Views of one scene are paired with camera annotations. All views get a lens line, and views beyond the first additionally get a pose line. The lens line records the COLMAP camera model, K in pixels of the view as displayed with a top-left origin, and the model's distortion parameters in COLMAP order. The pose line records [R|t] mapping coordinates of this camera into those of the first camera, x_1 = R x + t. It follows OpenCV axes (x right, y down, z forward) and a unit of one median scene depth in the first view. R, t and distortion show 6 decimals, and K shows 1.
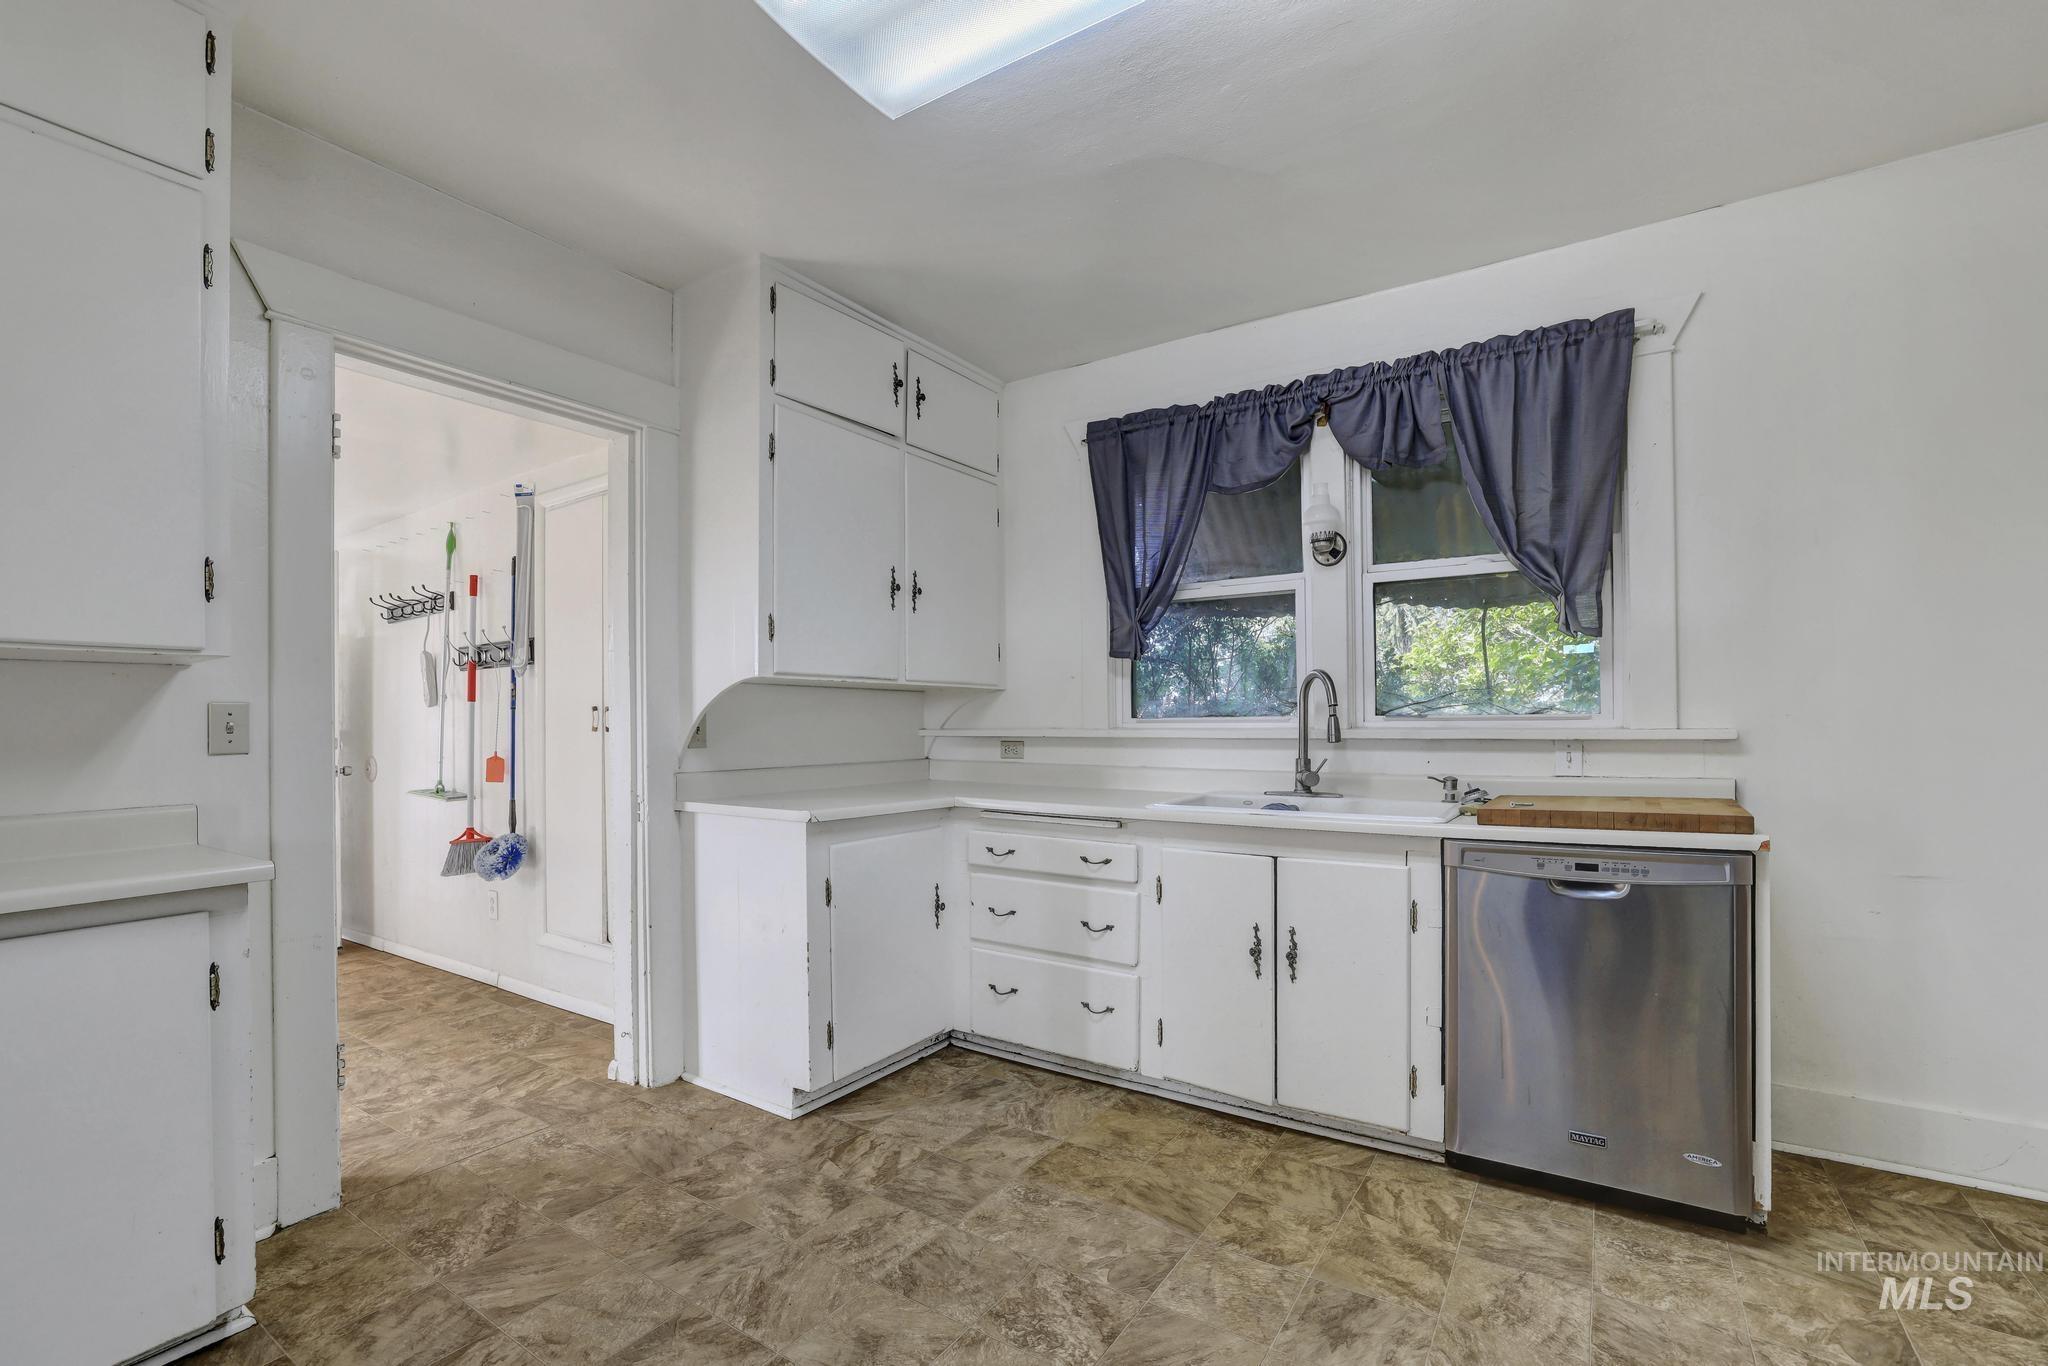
lens RADIAL K [[884.7, 0, 1026.2], [0, 884.7, 698.1], [0, 0, 1]] dist [-0.004079, -0.000075]
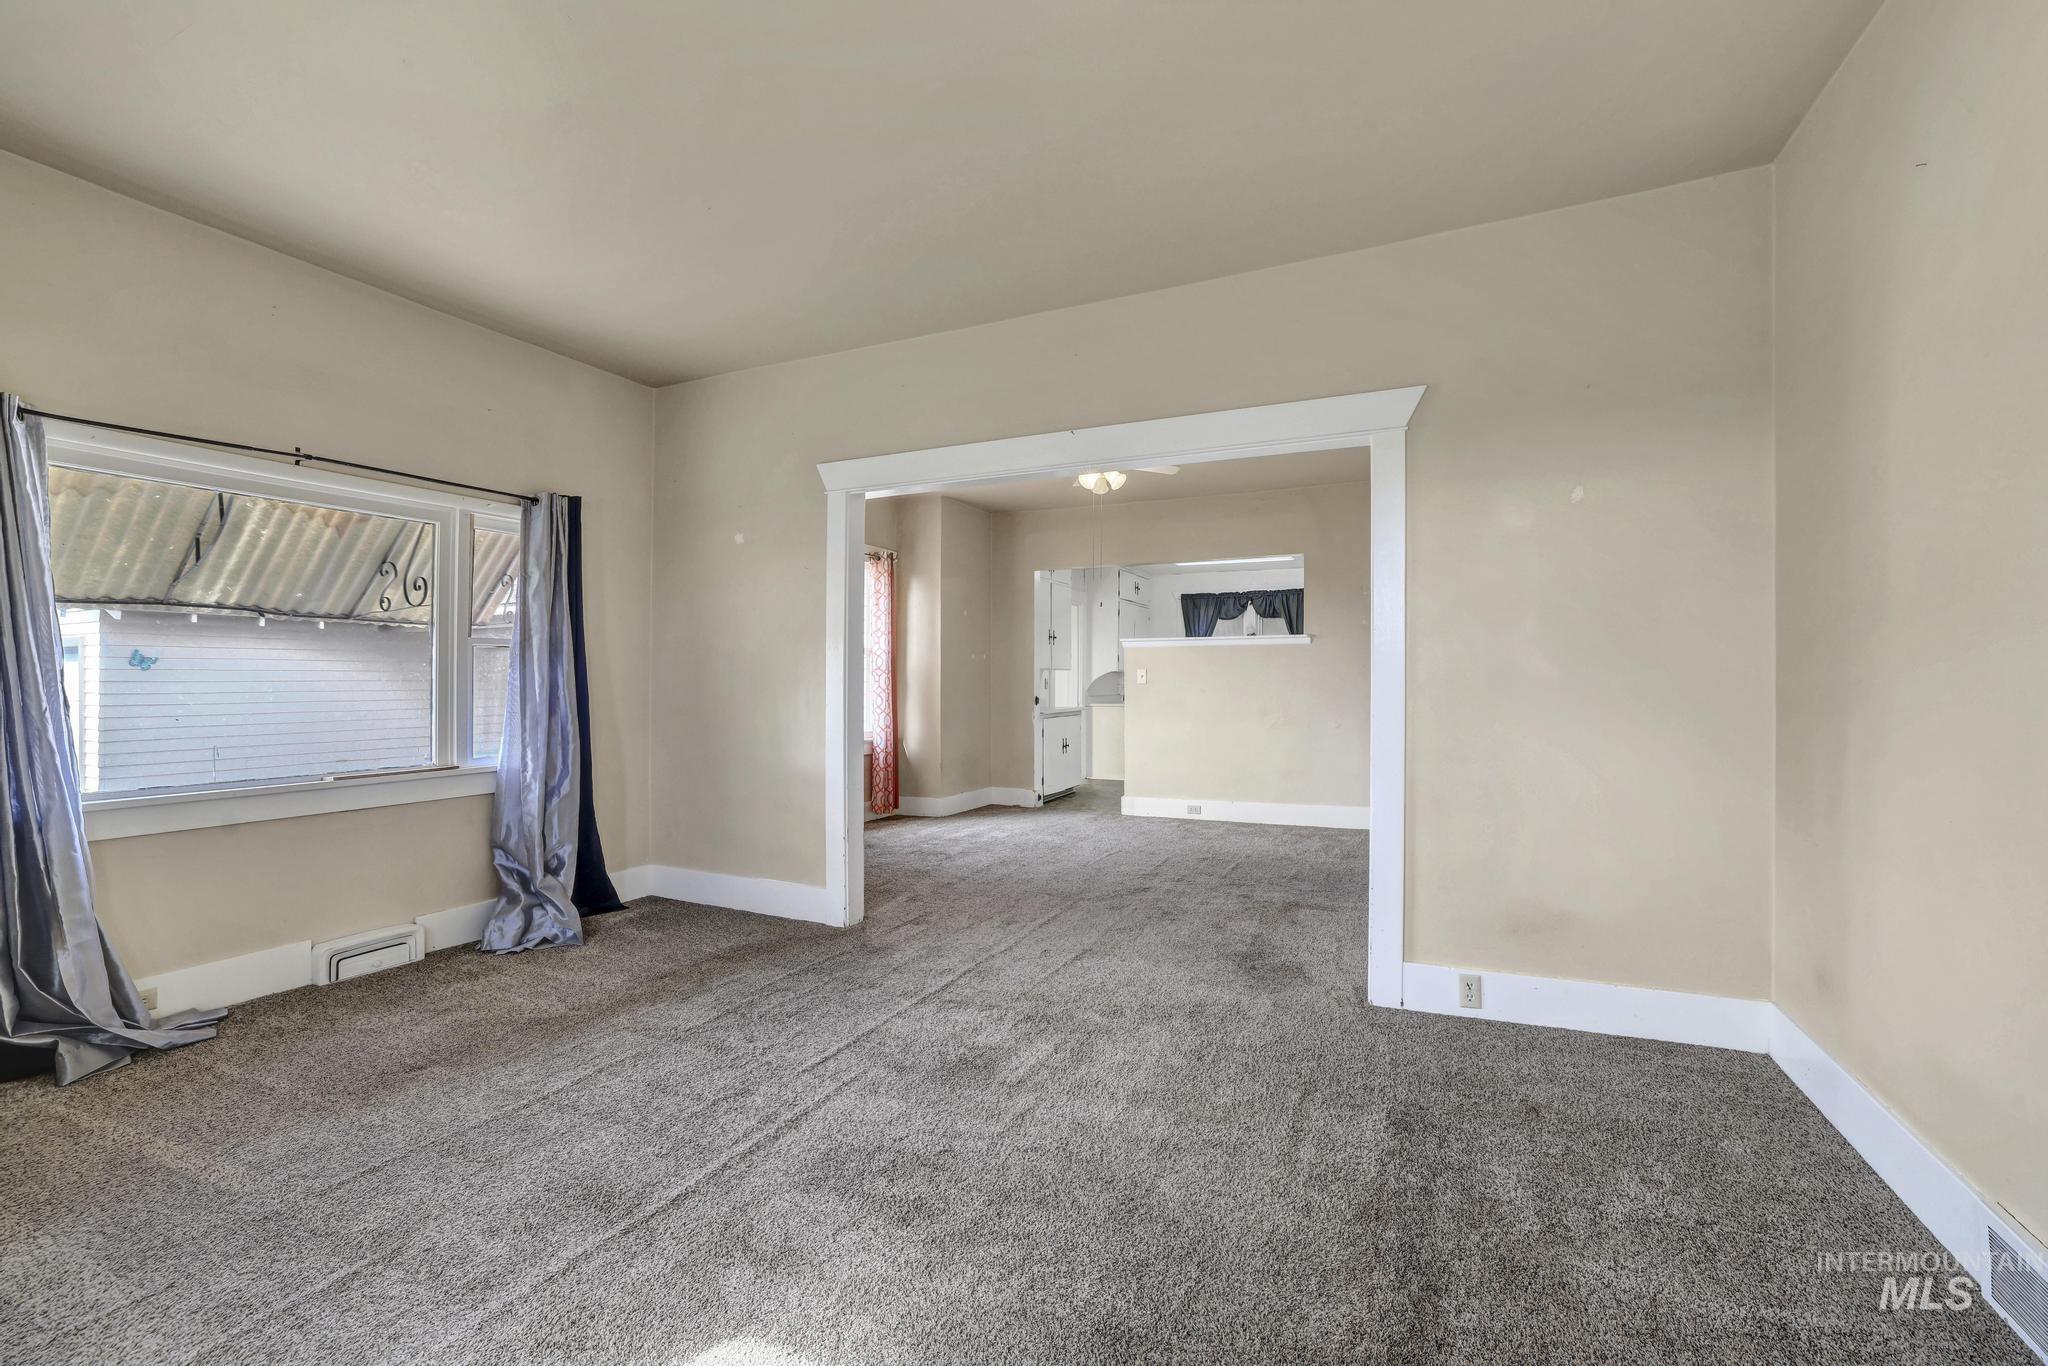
lens RADIAL K [[884.7, 0, 1028.6], [0, 884.7, 683.6], [0, 0, 1]] dist [-0.004079, -0.000075]
pose [[0.986325, 0.010115, 0.164499, -1.234538], [-0.015688, 0.999345, 0.032616, -0.083629], [-0.164062, -0.034751, 0.985838, -2.614264]]
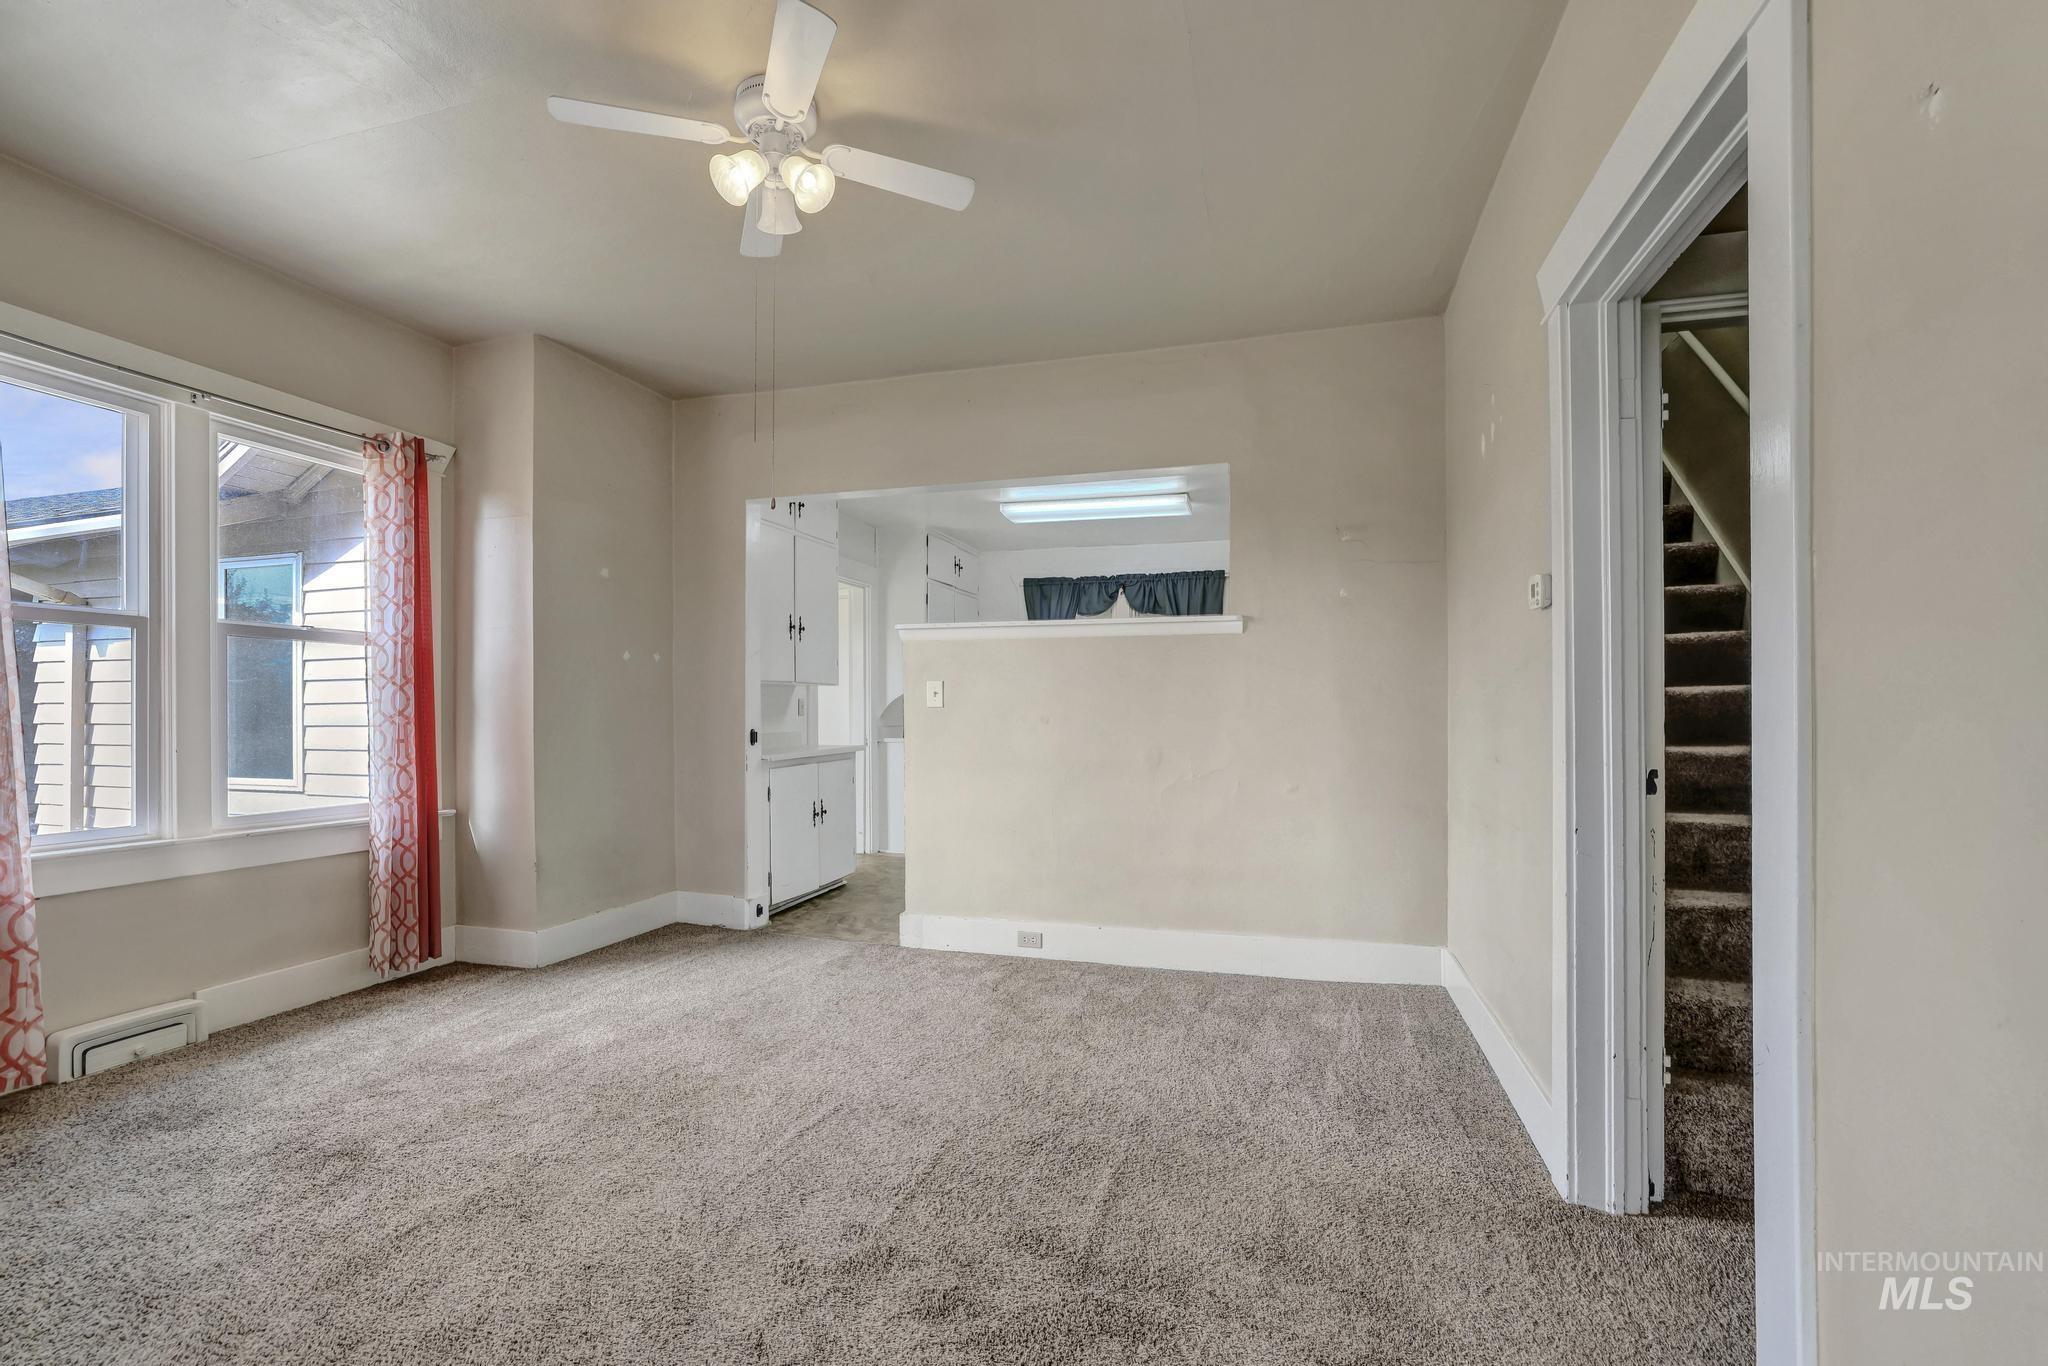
lens RADIAL K [[884.7, 0, 1022.8], [0, 884.7, 699.0], [0, 0, 1]] dist [-0.004079, -0.000075]
pose [[0.953079, 0.007888, 0.302619, -0.740462], [-0.010542, 0.999919, 0.007138, -0.015333], [-0.302538, -0.009993, 0.953085, -1.413538]]
